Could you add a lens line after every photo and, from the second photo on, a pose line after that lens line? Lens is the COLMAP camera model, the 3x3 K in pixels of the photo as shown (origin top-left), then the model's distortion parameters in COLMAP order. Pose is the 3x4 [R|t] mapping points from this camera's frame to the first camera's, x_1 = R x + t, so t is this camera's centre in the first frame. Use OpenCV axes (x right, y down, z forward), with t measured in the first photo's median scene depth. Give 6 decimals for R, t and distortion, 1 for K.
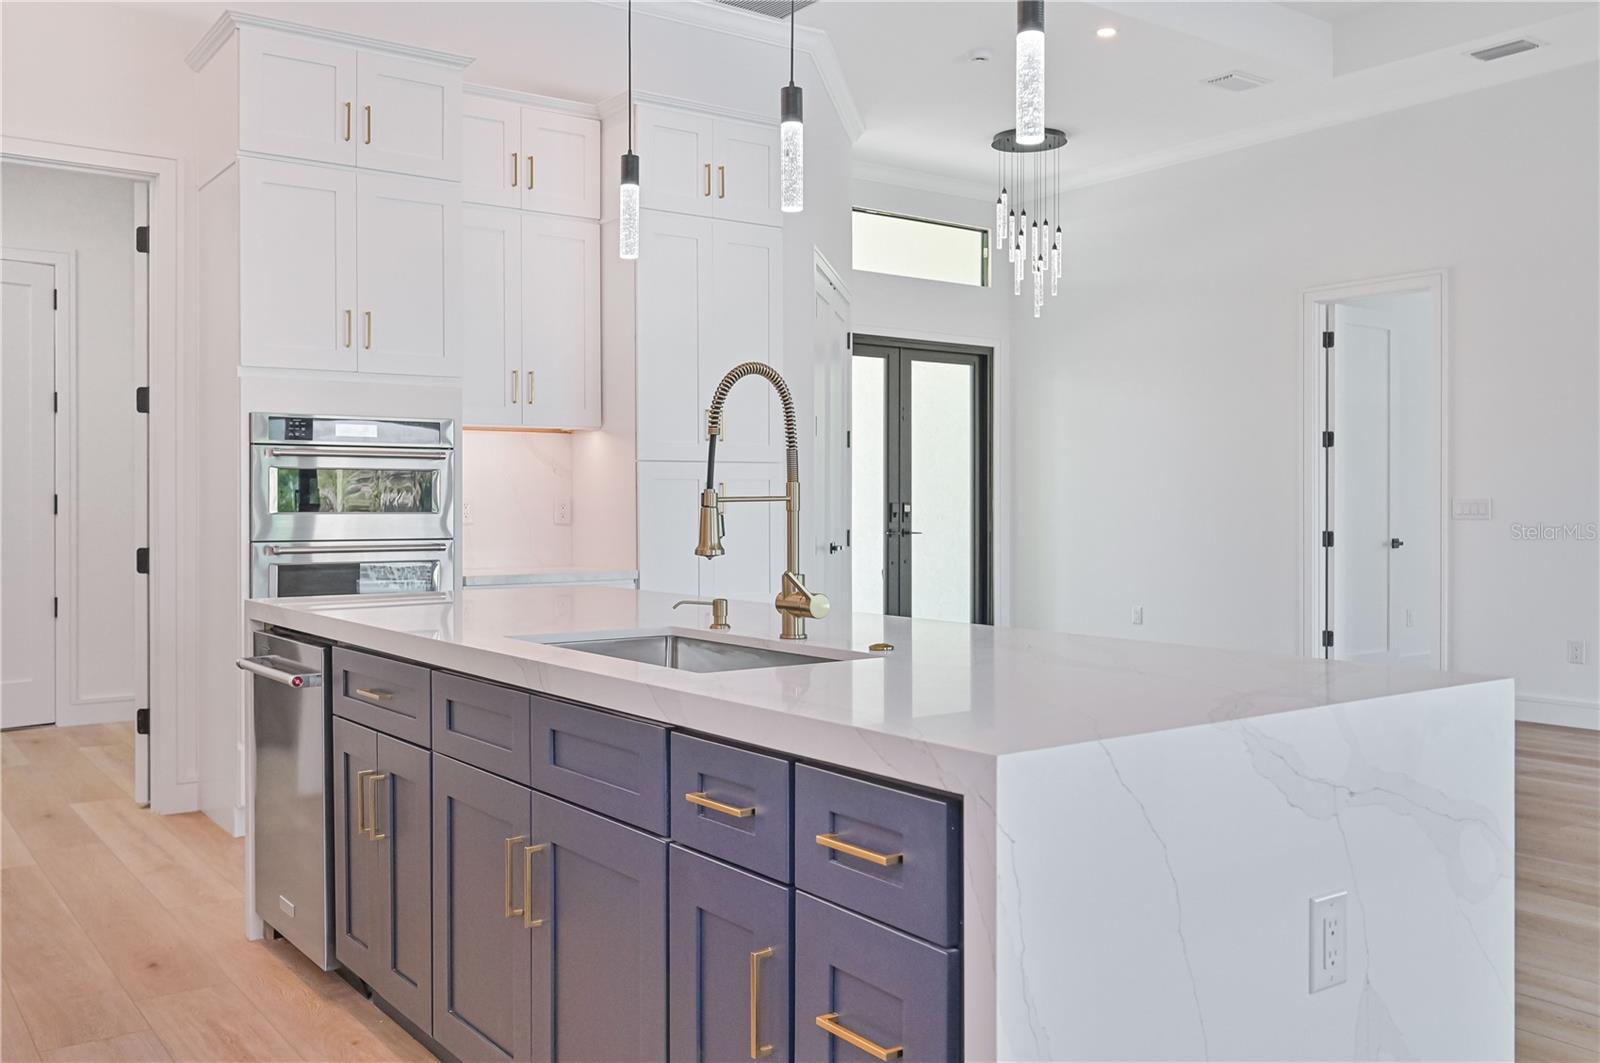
lens RADIAL K [[1367.0, 0, 804.9], [0, 1367.0, 505.3], [0, 0, 1]] dist [-0.005679, -0.001718]
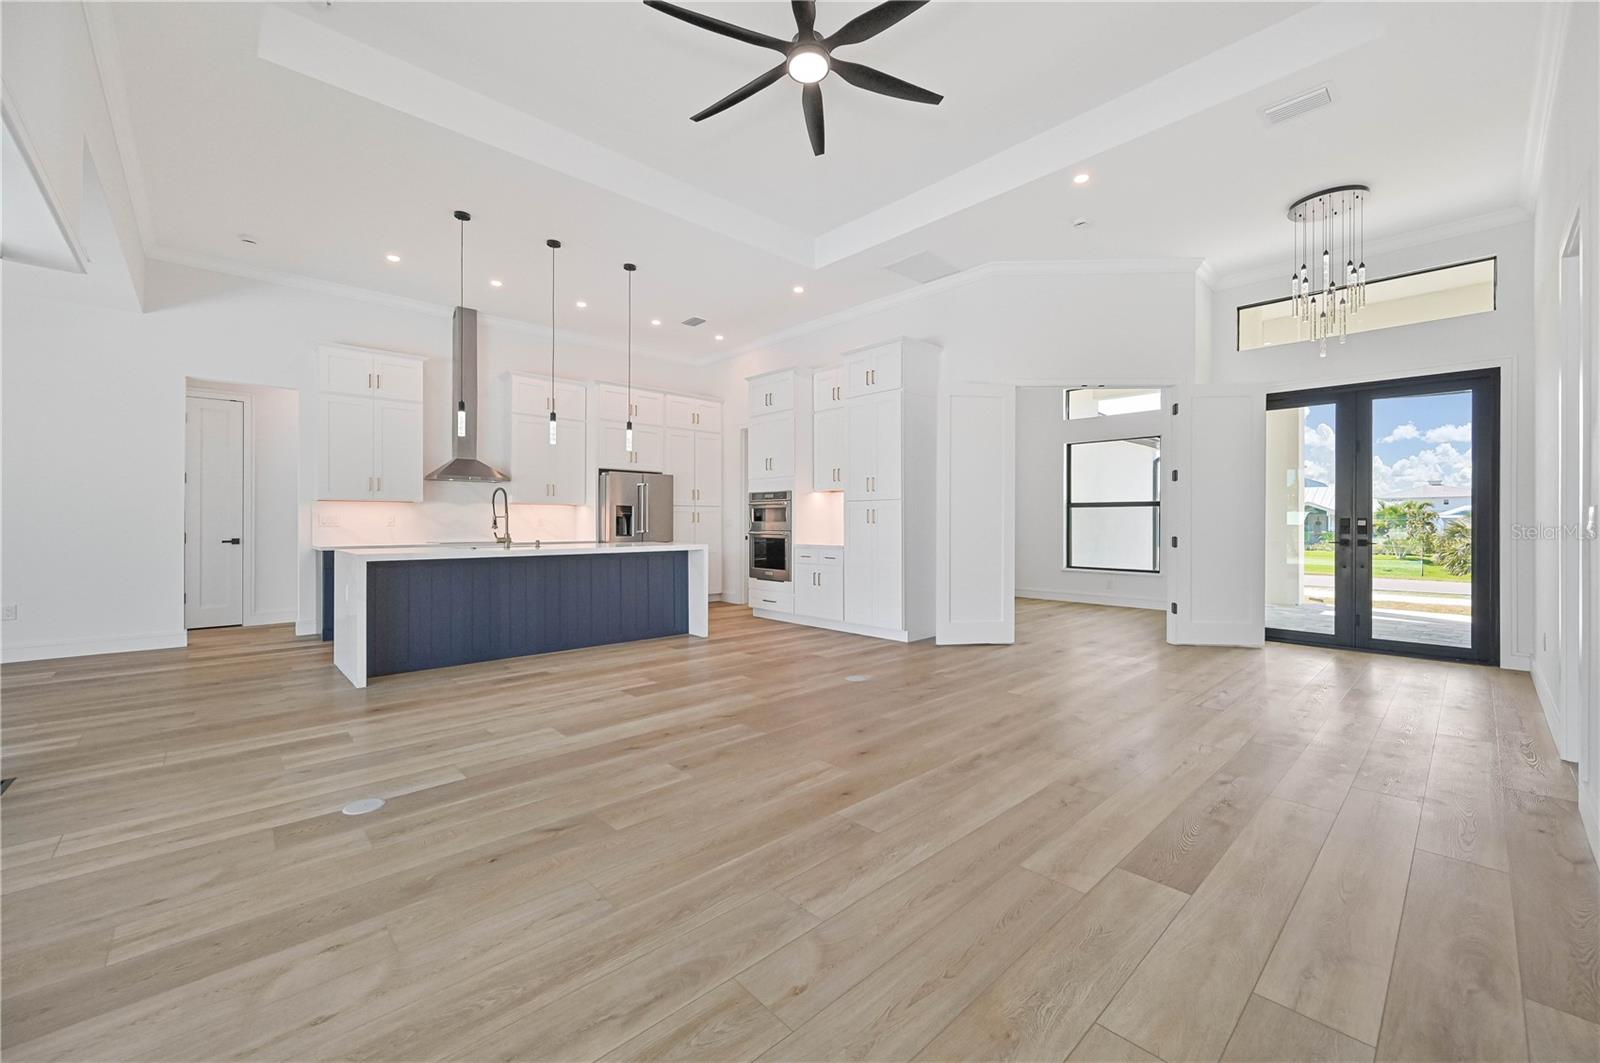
lens RADIAL K [[631.8, 0, 804.0], [0, 631.8, 526.8], [0, 0, 1]] dist [-0.002646, -0.000352]
pose [[0.125736, 0.007704, -0.992034, 0.570667], [-0.004574, 0.999964, 0.007185, 0.003863], [0.992053, 0.003634, 0.125767, 0.441191]]
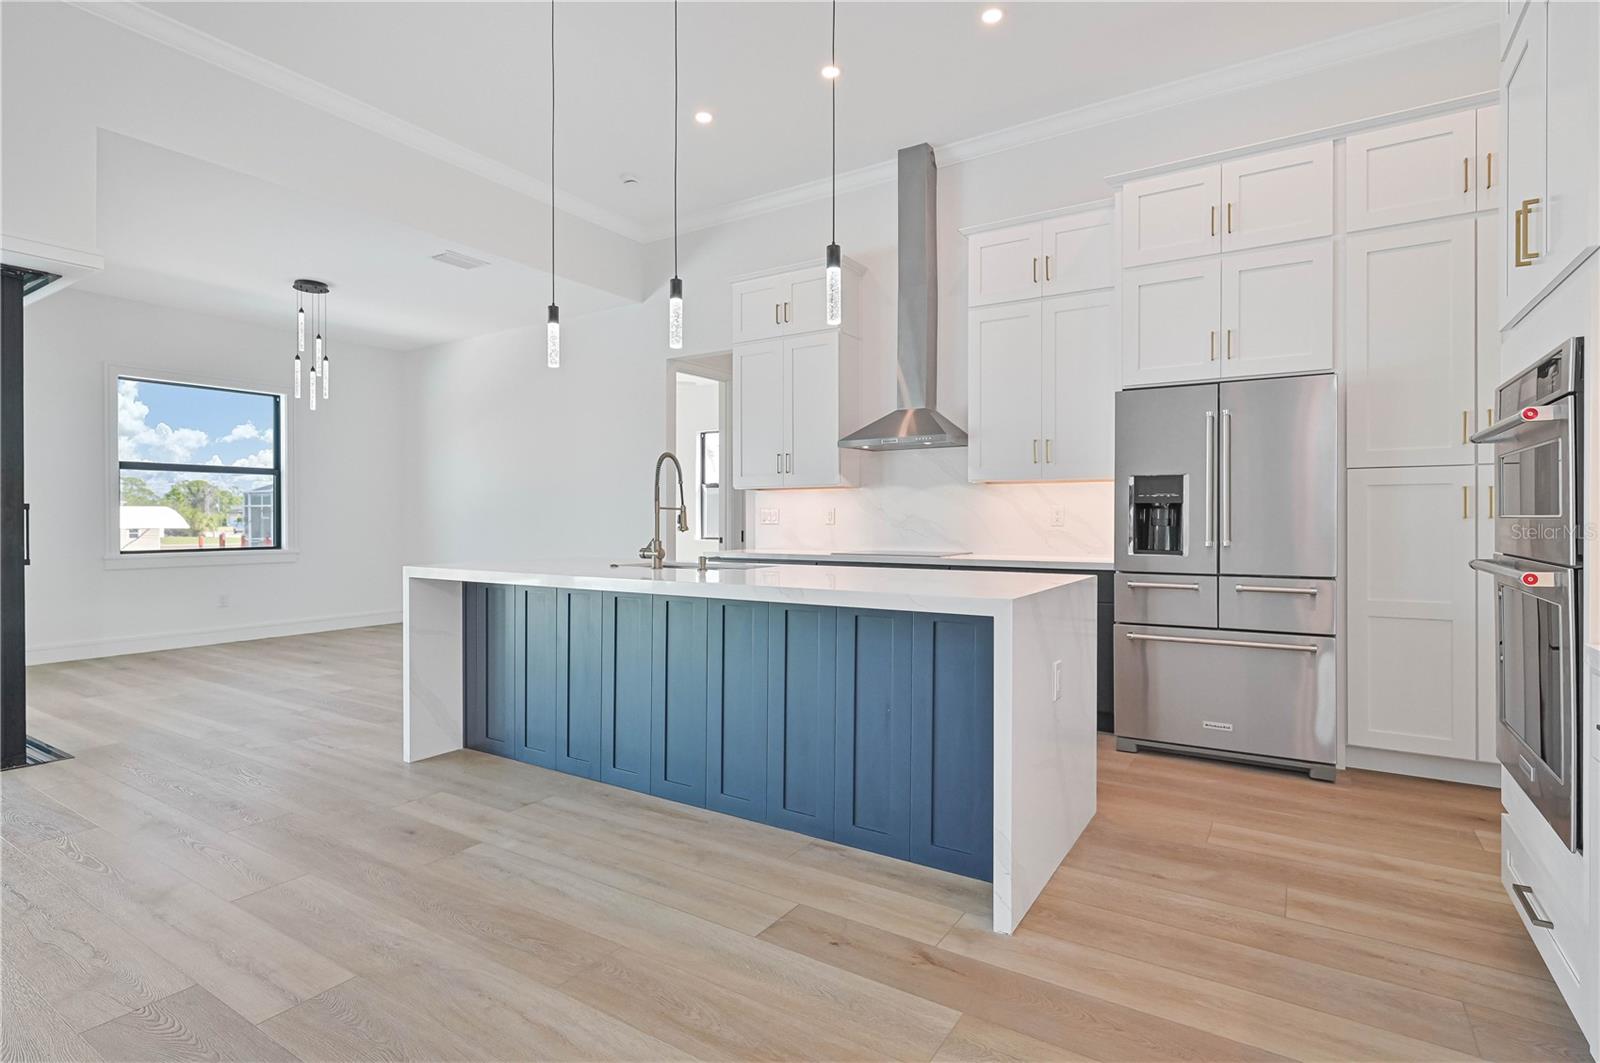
lens RADIAL K [[787.0, 0, 806.0], [0, 787.0, 520.9], [0, 0, 1]] dist [-0.000526, -0.000213]
pose [[-0.931169, 0.002434, -0.364578, 0.063654], [0.000147, 0.999980, 0.006301, 0.003507], [0.364587, 0.005814, -0.931151, 0.604883]]
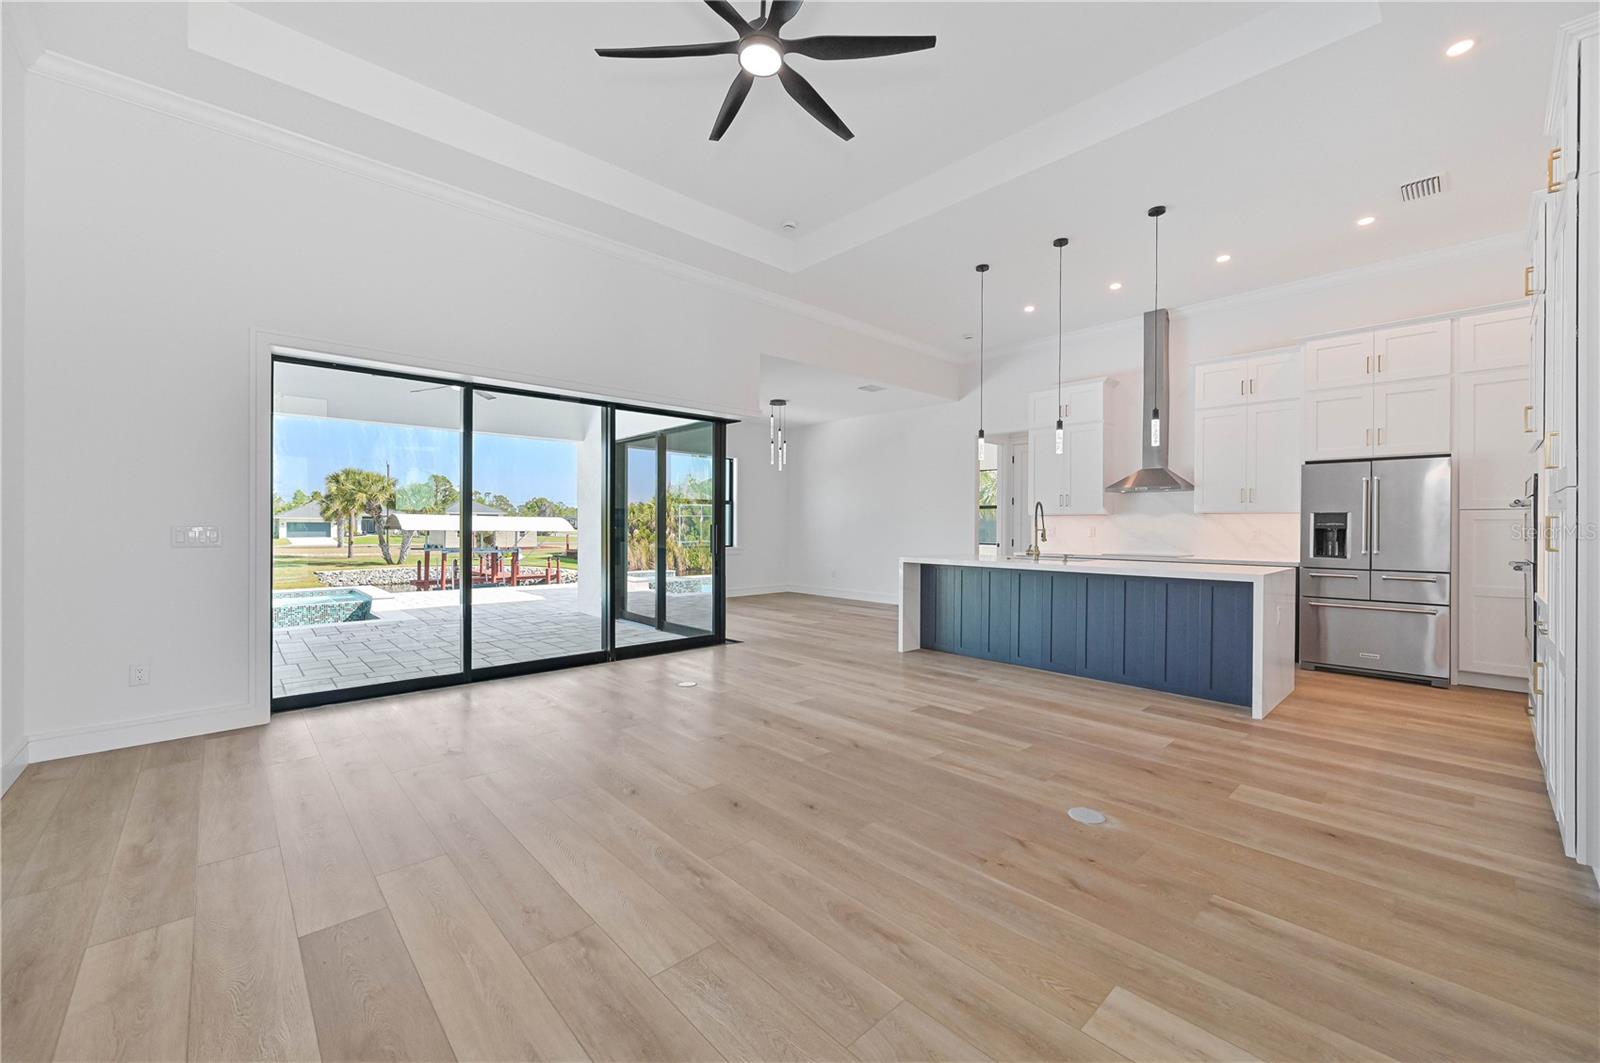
lens RADIAL K [[631.8, 0, 804.0], [0, 631.8, 526.8], [0, 0, 1]] dist [-0.002646, -0.000352]
pose [[-0.992768, -0.005006, -0.119942, 0.268758], [-0.005621, 0.999973, 0.004790, -0.004153], [0.119914, 0.005429, -0.992769, 0.785742]]
